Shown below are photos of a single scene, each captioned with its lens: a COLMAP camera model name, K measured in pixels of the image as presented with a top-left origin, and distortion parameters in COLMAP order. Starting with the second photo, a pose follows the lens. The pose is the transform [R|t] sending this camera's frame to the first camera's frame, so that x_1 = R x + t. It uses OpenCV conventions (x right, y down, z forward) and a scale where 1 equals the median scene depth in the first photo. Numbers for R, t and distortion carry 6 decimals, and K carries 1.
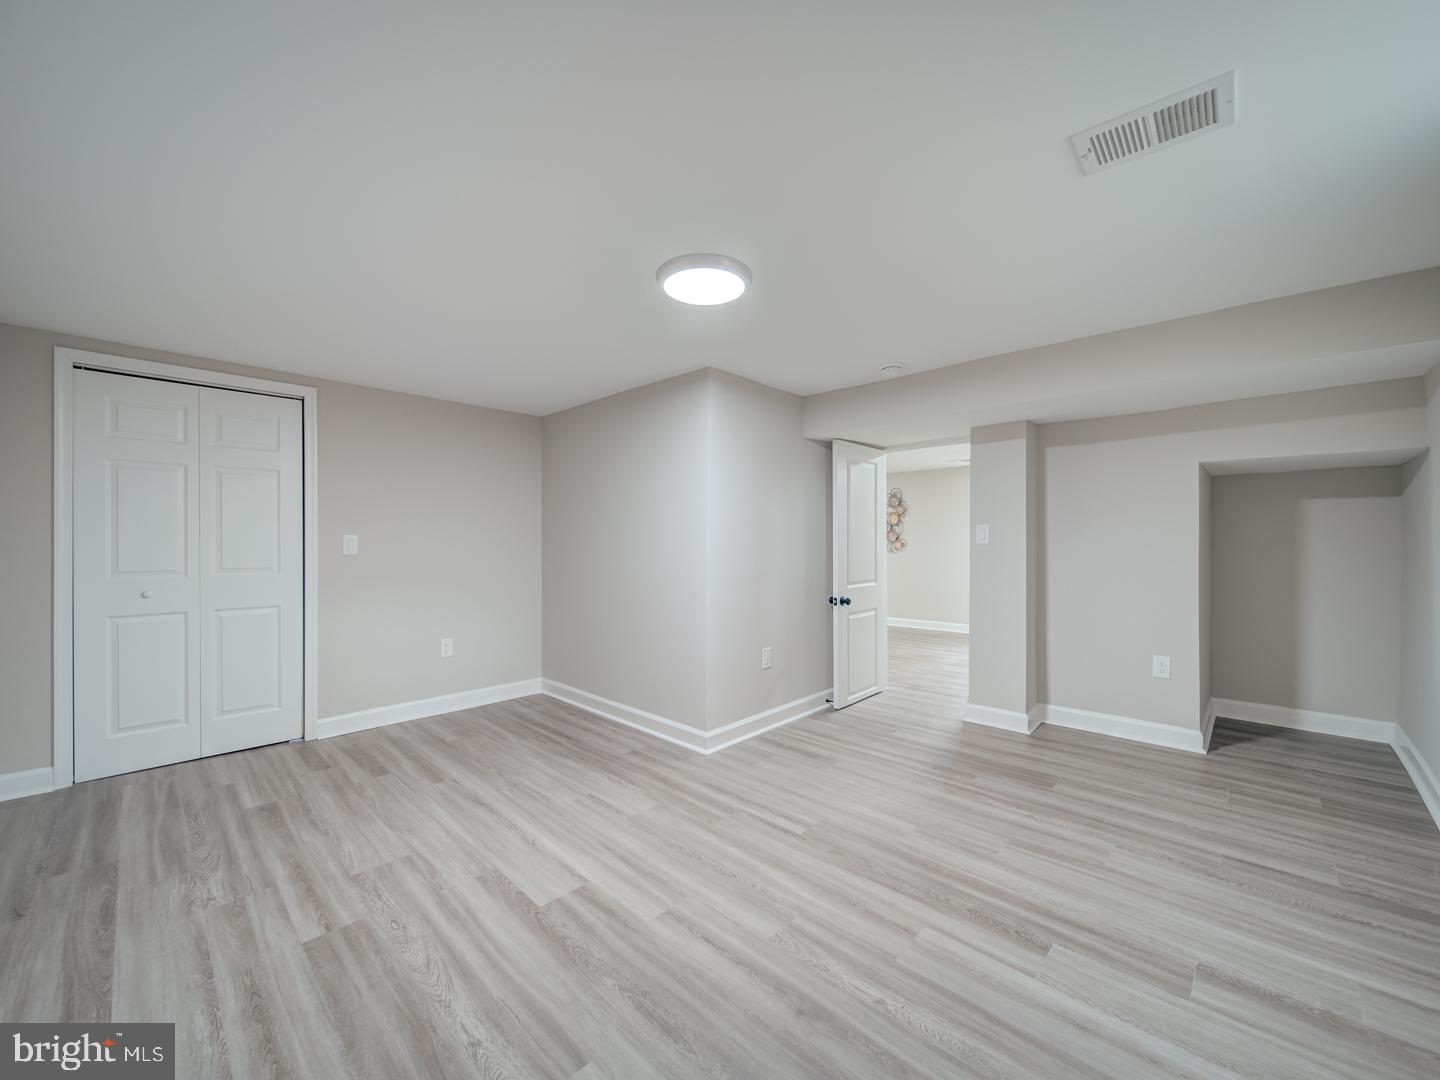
lens RADIAL K [[565.1, 0, 722.6], [0, 565.1, 540.8], [0, 0, 1]] dist [0.002337, -0.000238]
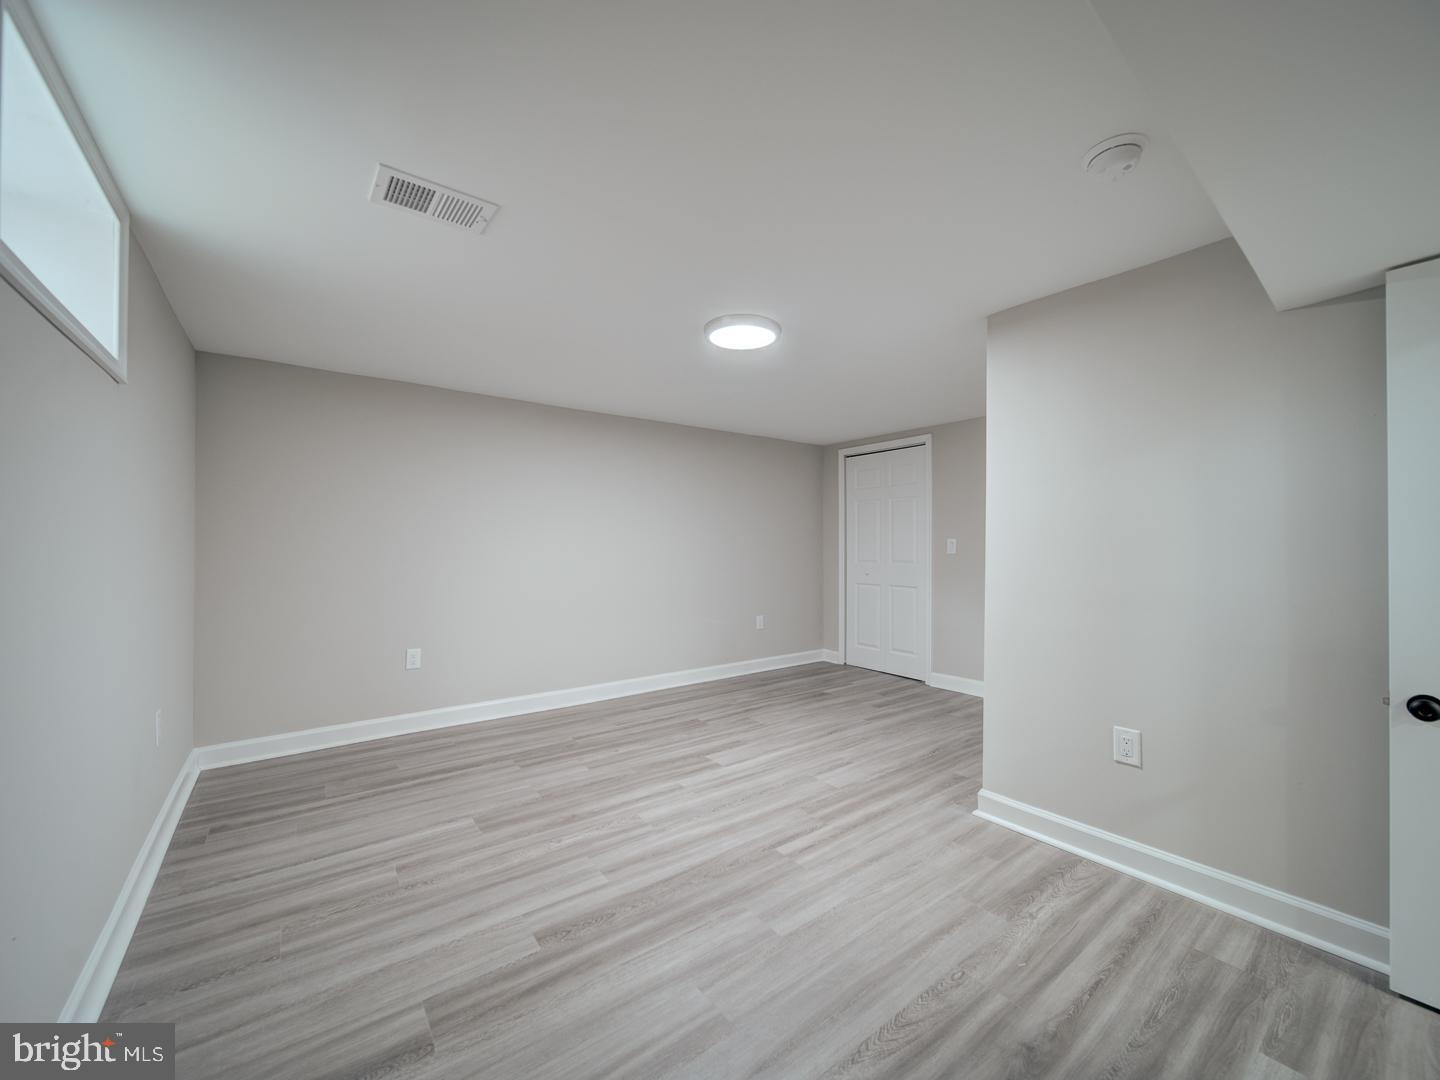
lens RADIAL K [[565.1, 0, 722.6], [0, 565.1, 544.8], [0, 0, 1]] dist [0.002337, -0.000238]
pose [[-0.161539, -0.001302, -0.986866, 1.261593], [0.004760, 0.999986, -0.002098, 0.007823], [0.986855, -0.005037, -0.161530, 1.233809]]
